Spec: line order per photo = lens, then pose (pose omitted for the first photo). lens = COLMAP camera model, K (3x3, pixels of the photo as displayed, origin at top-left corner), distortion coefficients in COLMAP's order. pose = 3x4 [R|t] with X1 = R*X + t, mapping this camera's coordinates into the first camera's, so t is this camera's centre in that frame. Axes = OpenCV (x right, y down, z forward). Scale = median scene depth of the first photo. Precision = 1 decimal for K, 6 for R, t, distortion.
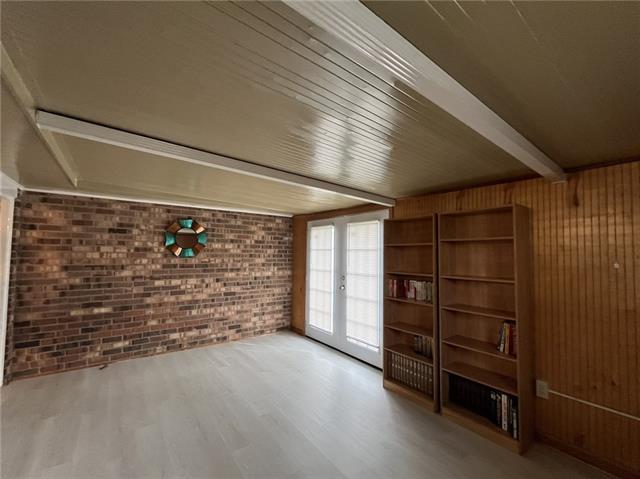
lens RADIAL K [[263.8, 0, 319.4], [0, 263.8, 240.0], [0, 0, 1]] dist [-0.001820, -0.001226]
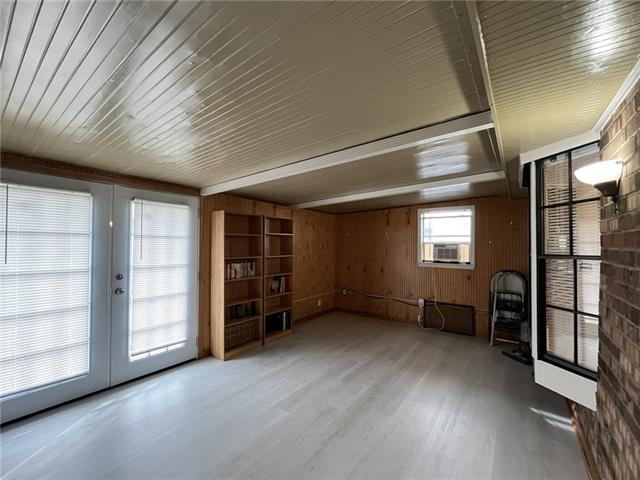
lens RADIAL K [[263.8, 0, 321.3], [0, 263.8, 241.7], [0, 0, 1]] dist [-0.001820, -0.001226]
pose [[-0.255618, -0.013272, 0.966687, -0.956411], [-0.066357, 0.997789, -0.003848, 0.029112], [-0.964498, -0.065130, -0.255934, 0.936247]]
